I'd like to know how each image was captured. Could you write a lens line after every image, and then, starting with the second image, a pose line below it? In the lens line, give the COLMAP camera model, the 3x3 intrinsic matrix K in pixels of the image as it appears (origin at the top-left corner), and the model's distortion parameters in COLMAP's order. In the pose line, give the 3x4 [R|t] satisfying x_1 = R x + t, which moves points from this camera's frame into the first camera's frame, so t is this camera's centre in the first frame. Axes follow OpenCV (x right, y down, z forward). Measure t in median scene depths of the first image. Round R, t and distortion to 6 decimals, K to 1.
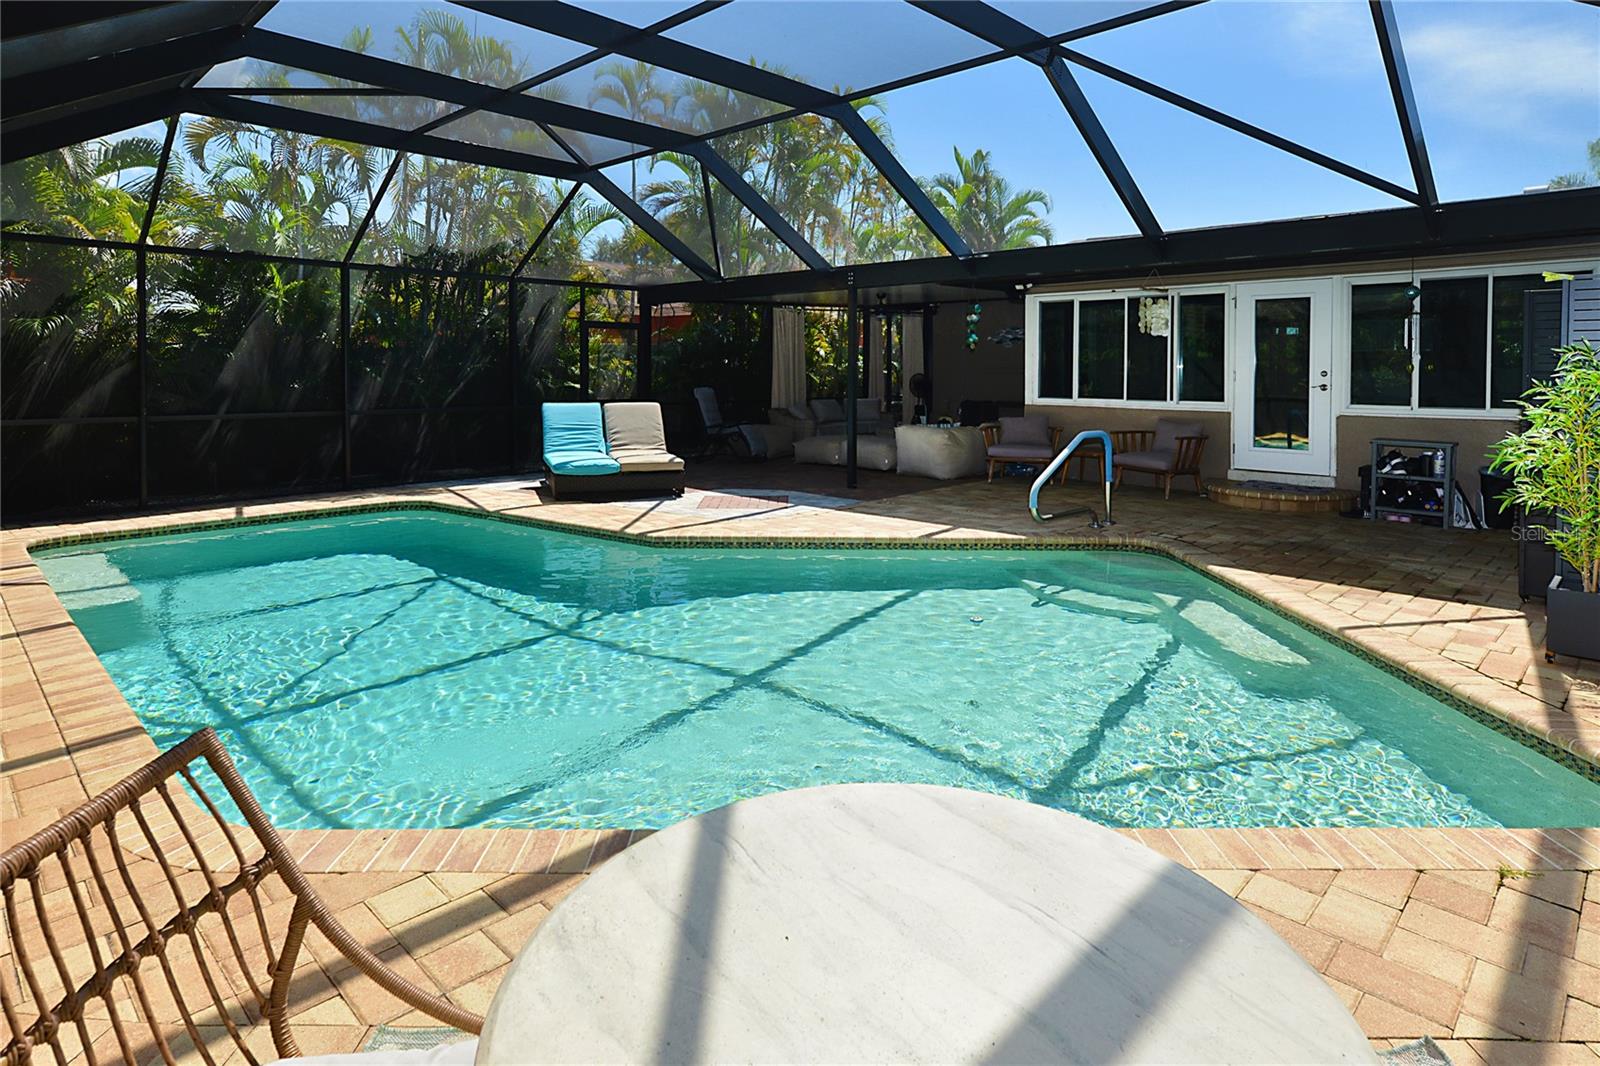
lens RADIAL K [[865.5, 0, 932.4], [0, 865.5, 378.5], [0, 0, 1]] dist [0.019887, -0.001542]
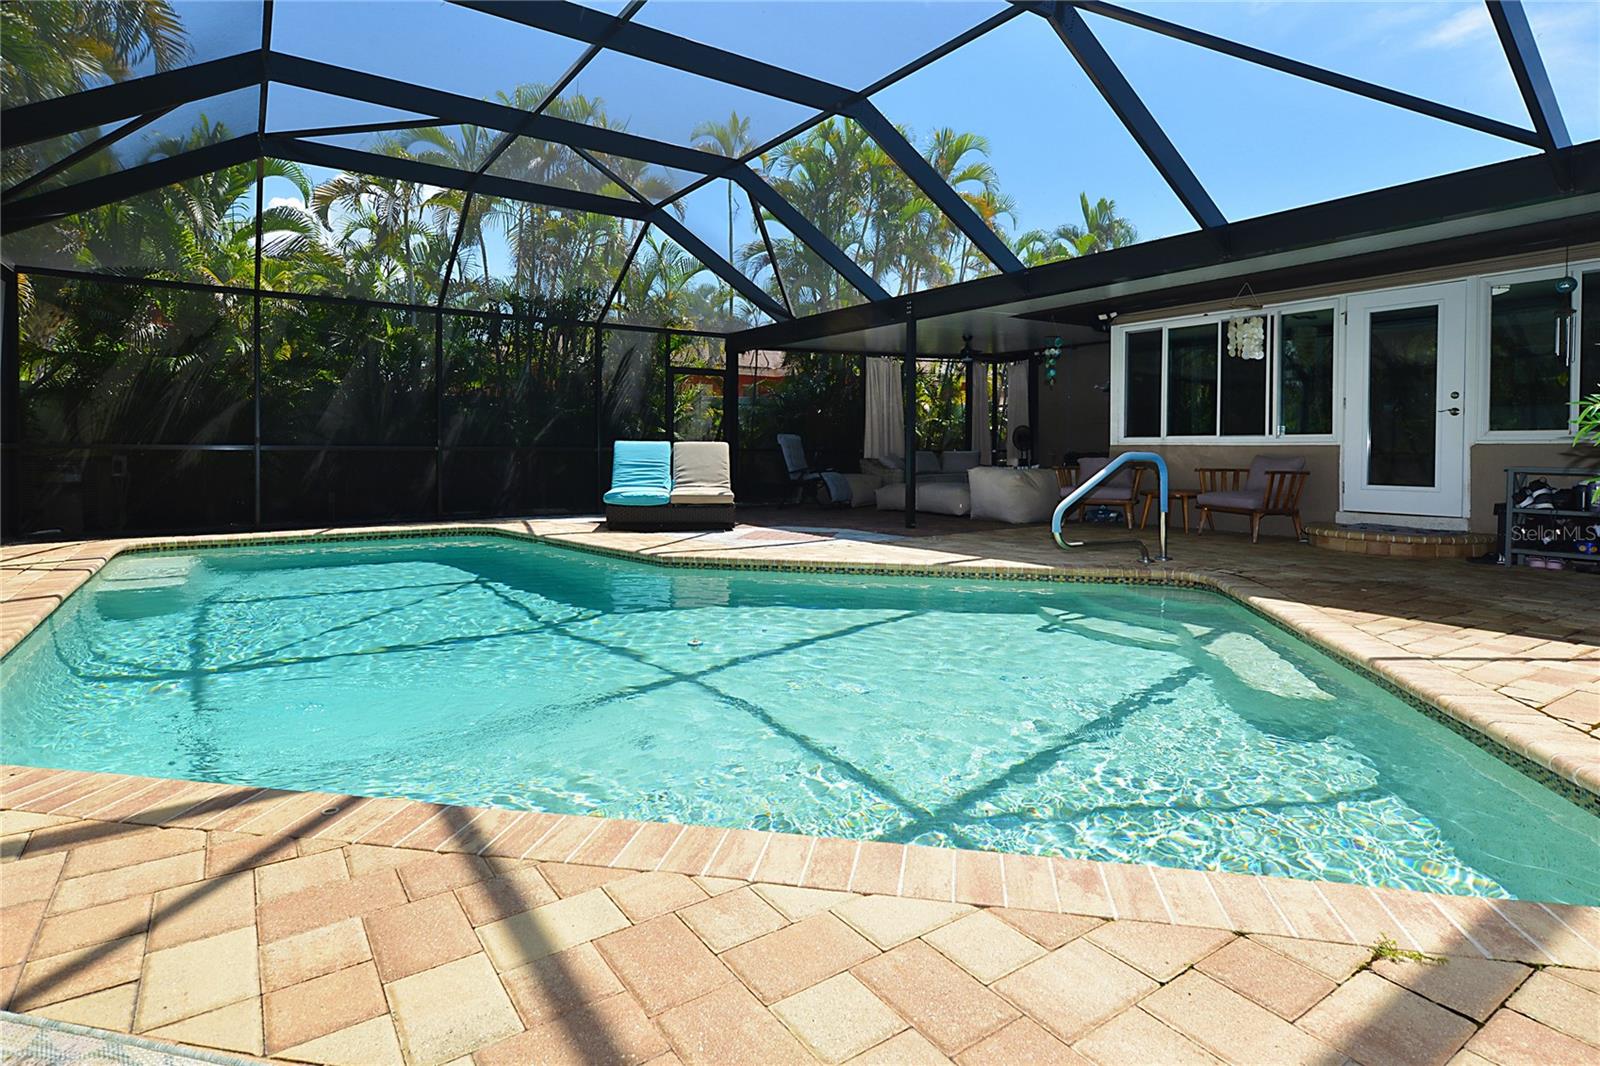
lens RADIAL K [[865.5, 0, 908.0], [0, 865.5, 457.1], [0, 0, 1]] dist [0.019887, -0.001542]
pose [[0.979457, -0.003685, -0.201618, 0.104562], [0.004657, 0.999980, 0.004344, 0.048076], [0.201598, -0.005193, 0.979455, 0.072074]]
